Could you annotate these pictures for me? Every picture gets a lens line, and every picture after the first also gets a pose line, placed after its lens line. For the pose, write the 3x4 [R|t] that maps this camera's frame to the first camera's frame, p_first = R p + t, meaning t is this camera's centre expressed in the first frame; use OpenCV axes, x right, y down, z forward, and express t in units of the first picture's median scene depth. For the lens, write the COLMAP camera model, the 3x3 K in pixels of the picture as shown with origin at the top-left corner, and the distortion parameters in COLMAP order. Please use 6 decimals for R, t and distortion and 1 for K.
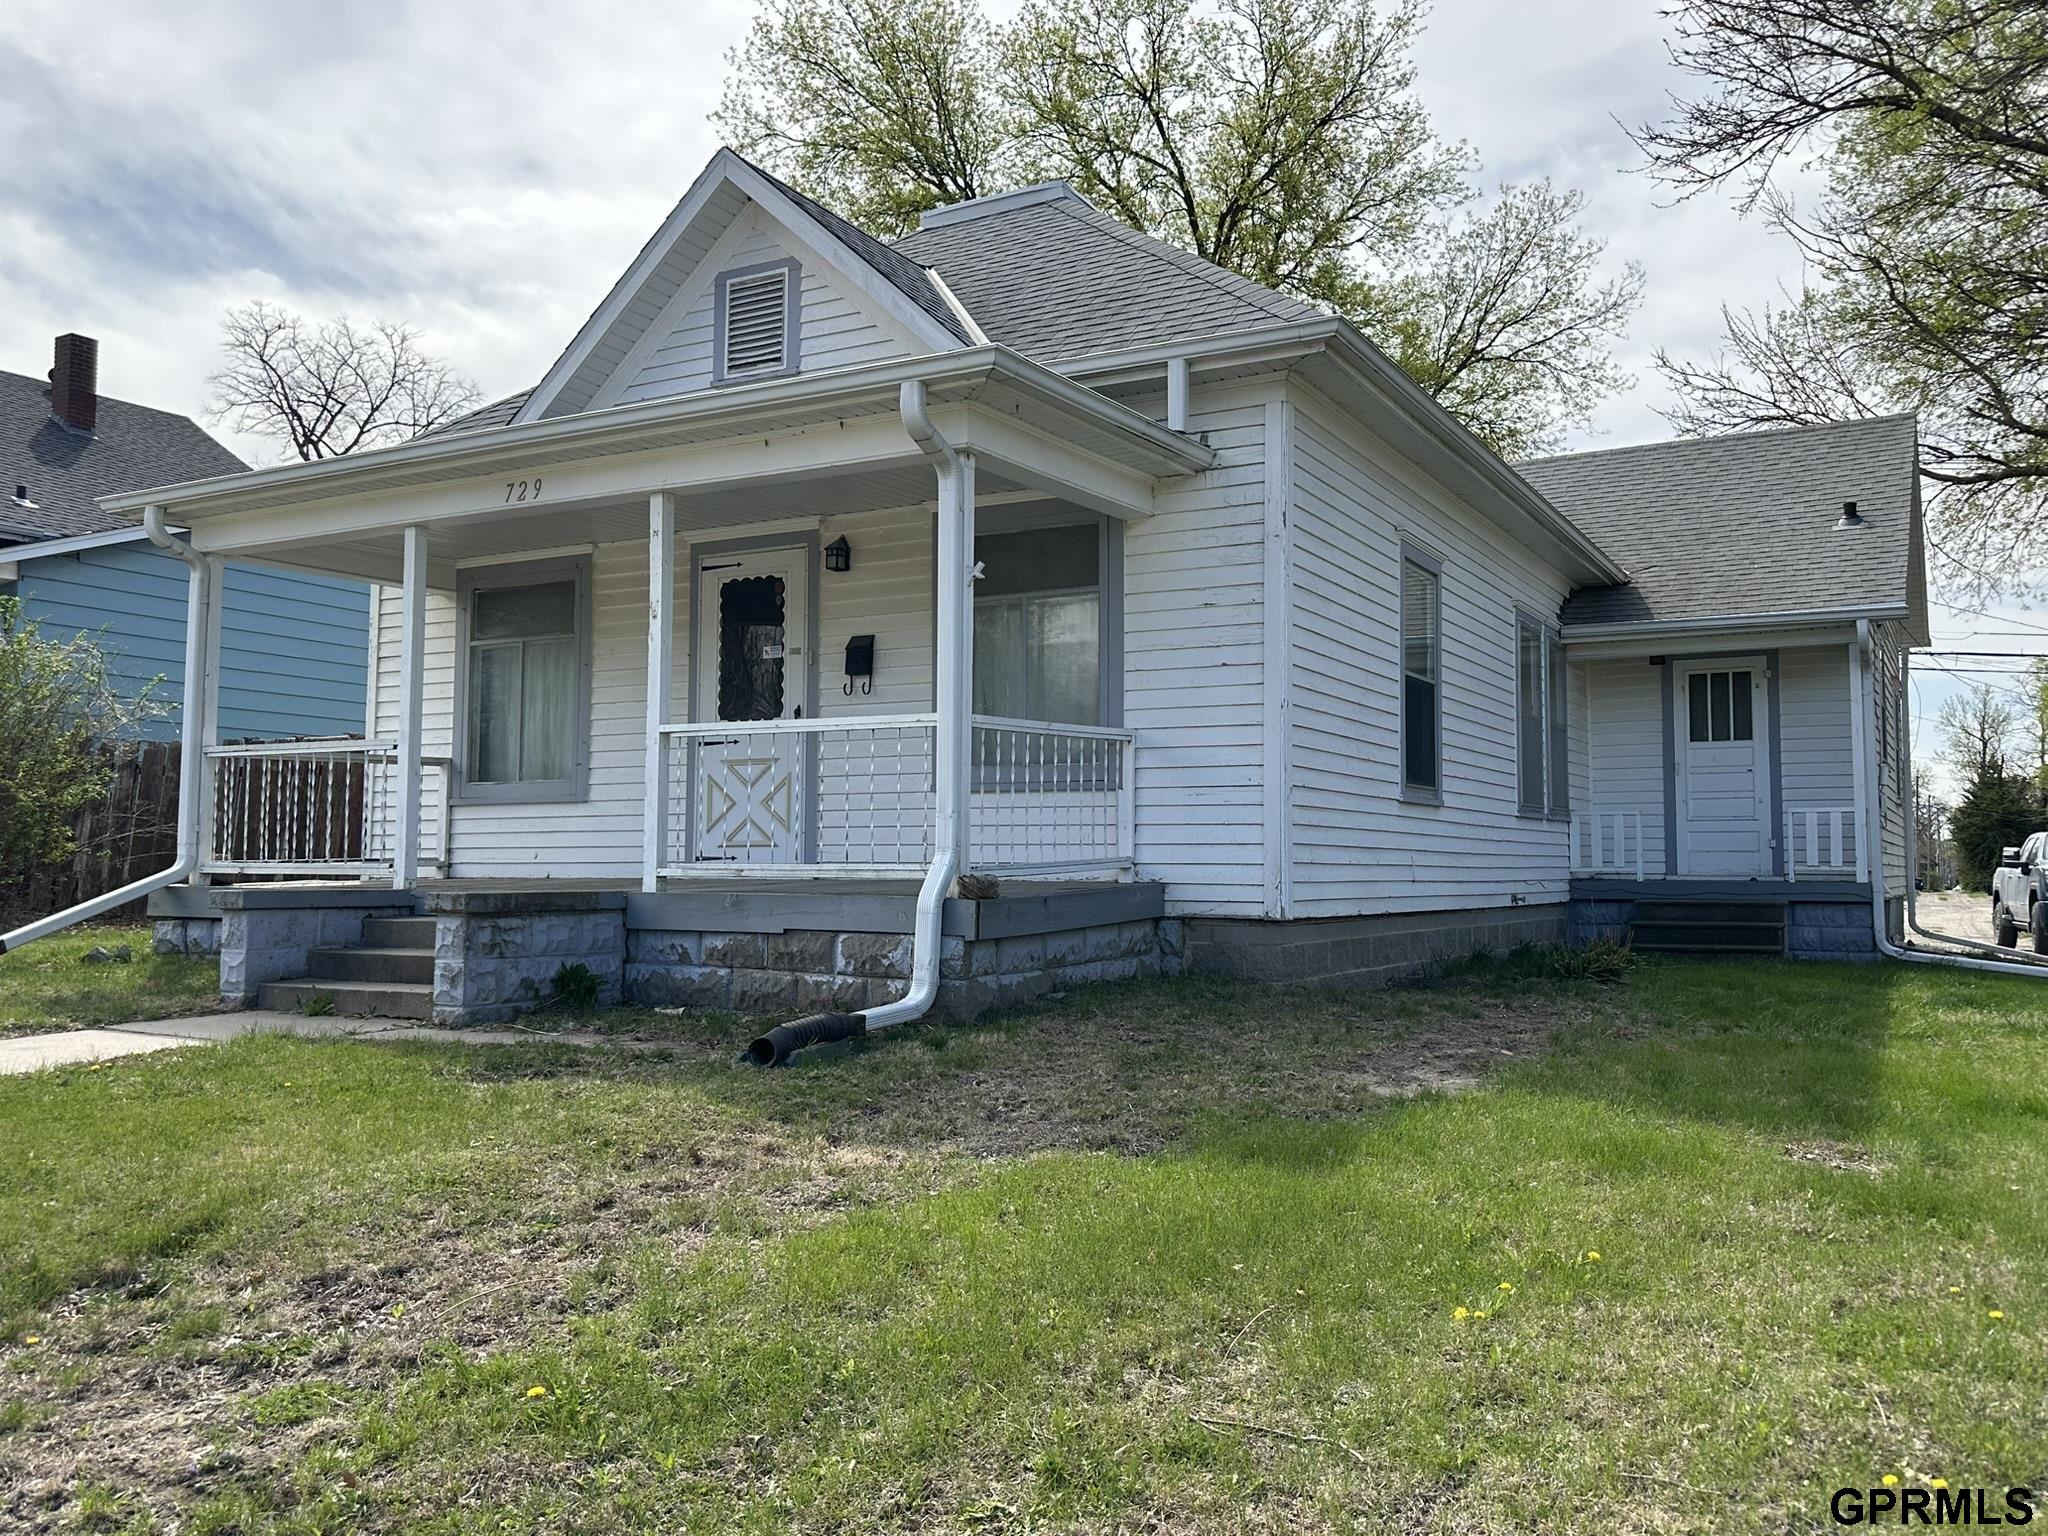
lens RADIAL K [[1624.7, 0, 1055.8], [0, 1624.7, 761.1], [0, 0, 1]] dist [0.156493, -0.287746]
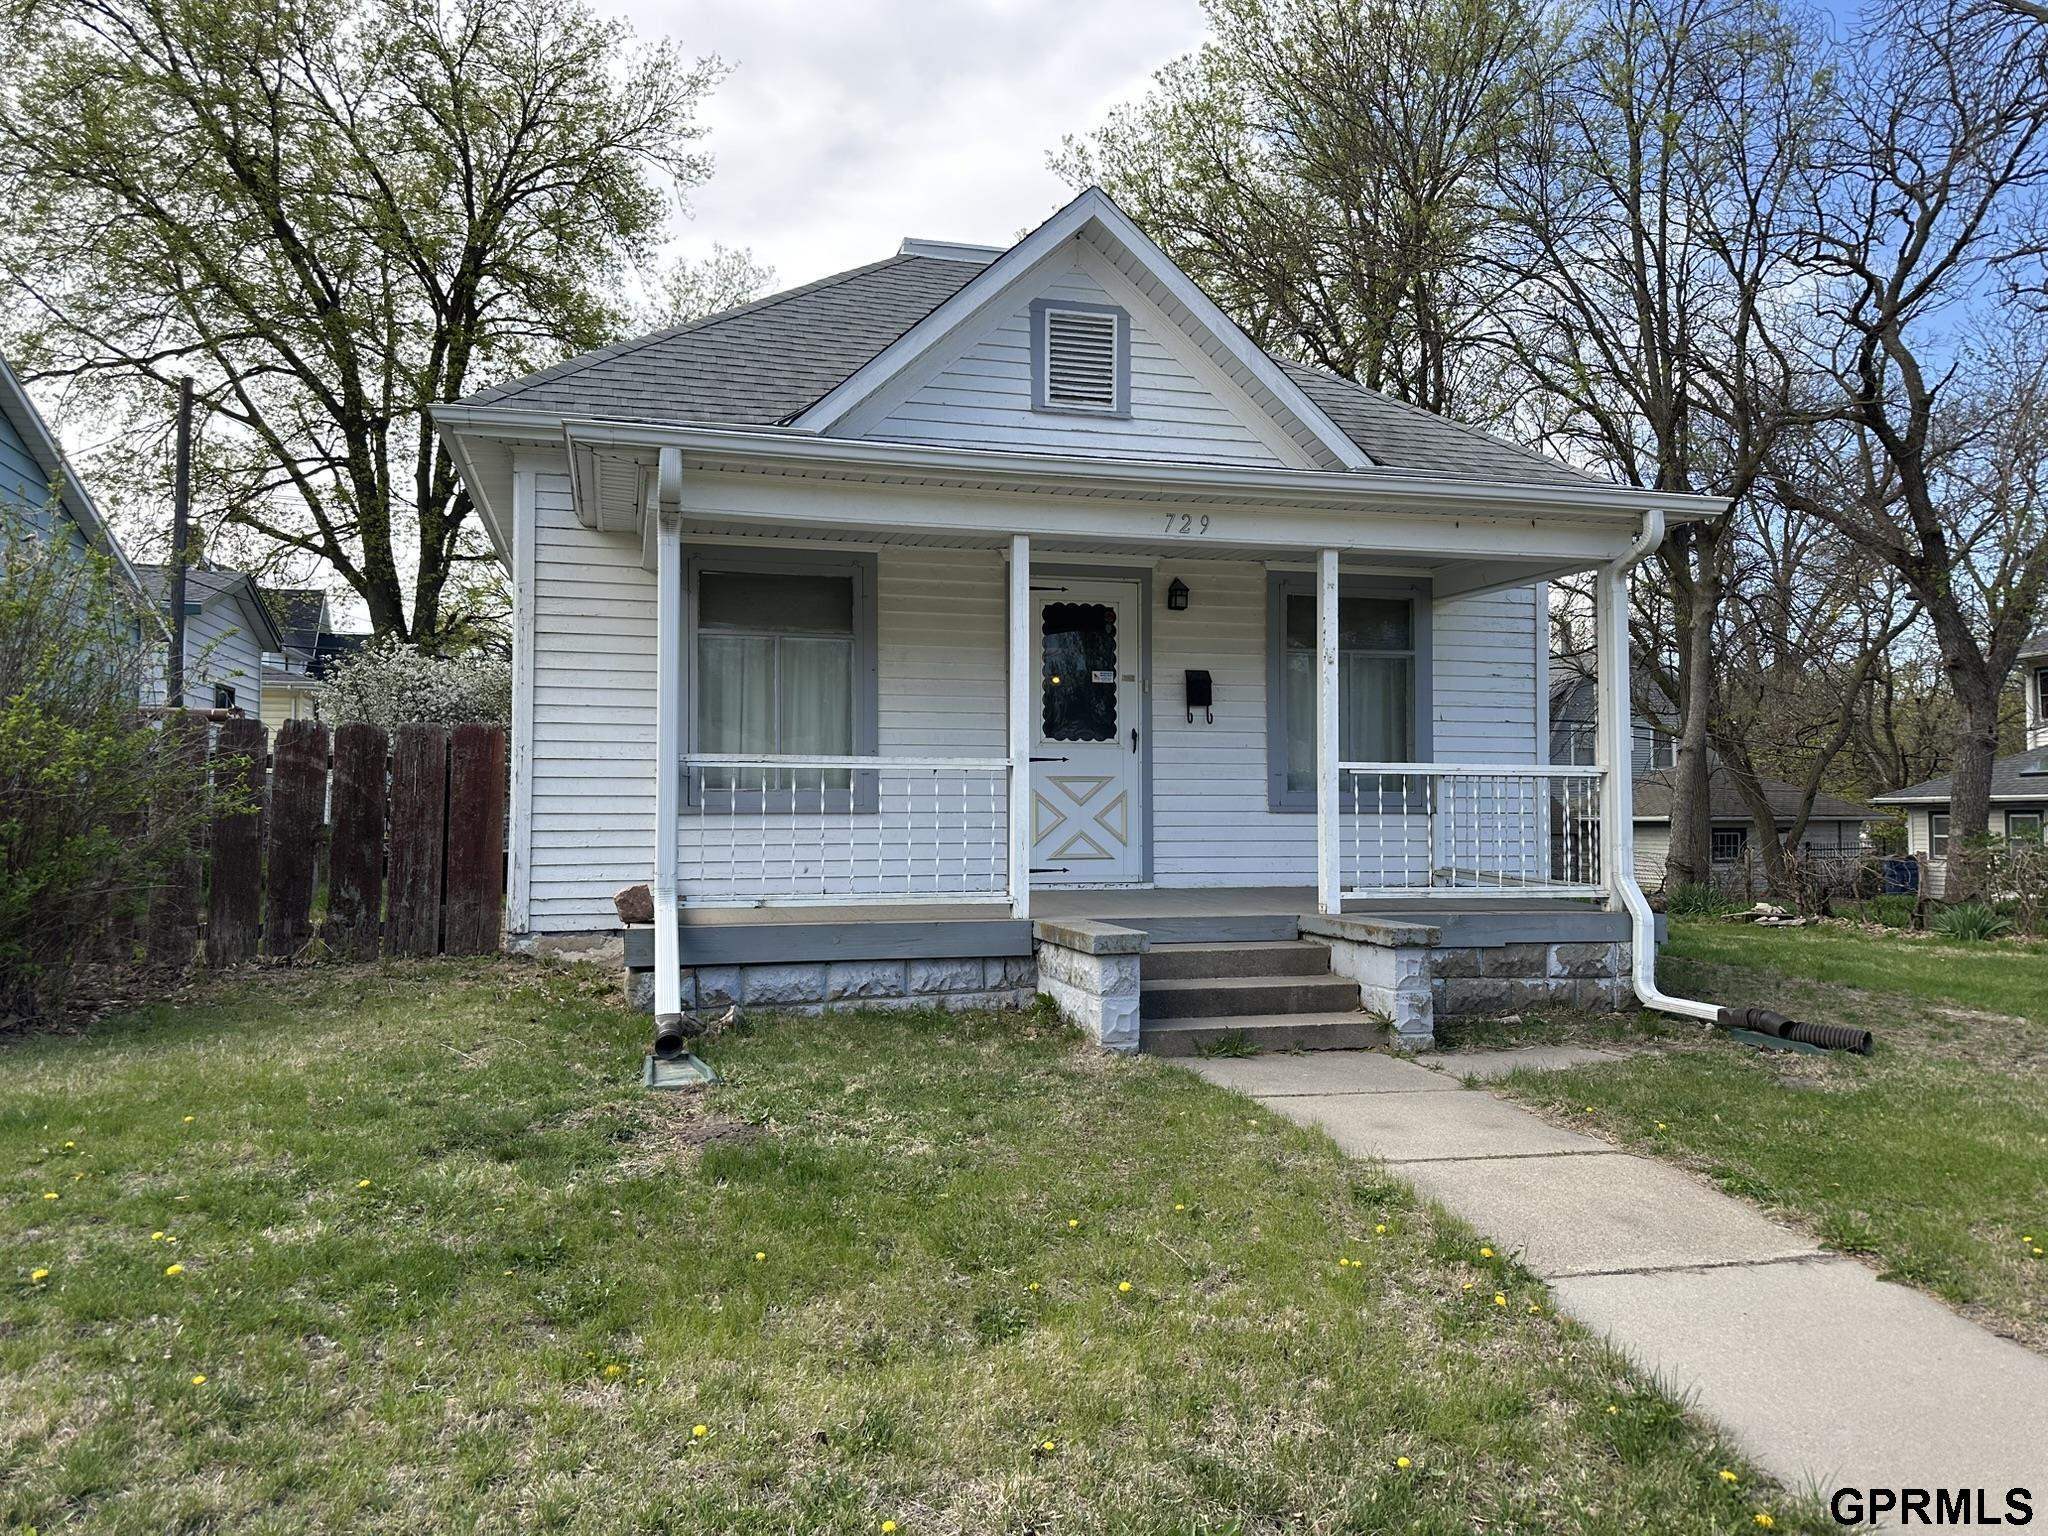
lens RADIAL K [[1410.5, 0, 1024.0], [0, 1410.5, 768.0], [0, 0, 1]] dist [0.172139, -0.342235]
pose [[0.717658, 0.020360, 0.696098, -0.912305], [-0.042723, 0.998977, 0.014828, -0.019939], [-0.695084, -0.040381, 0.717794, 0.396092]]
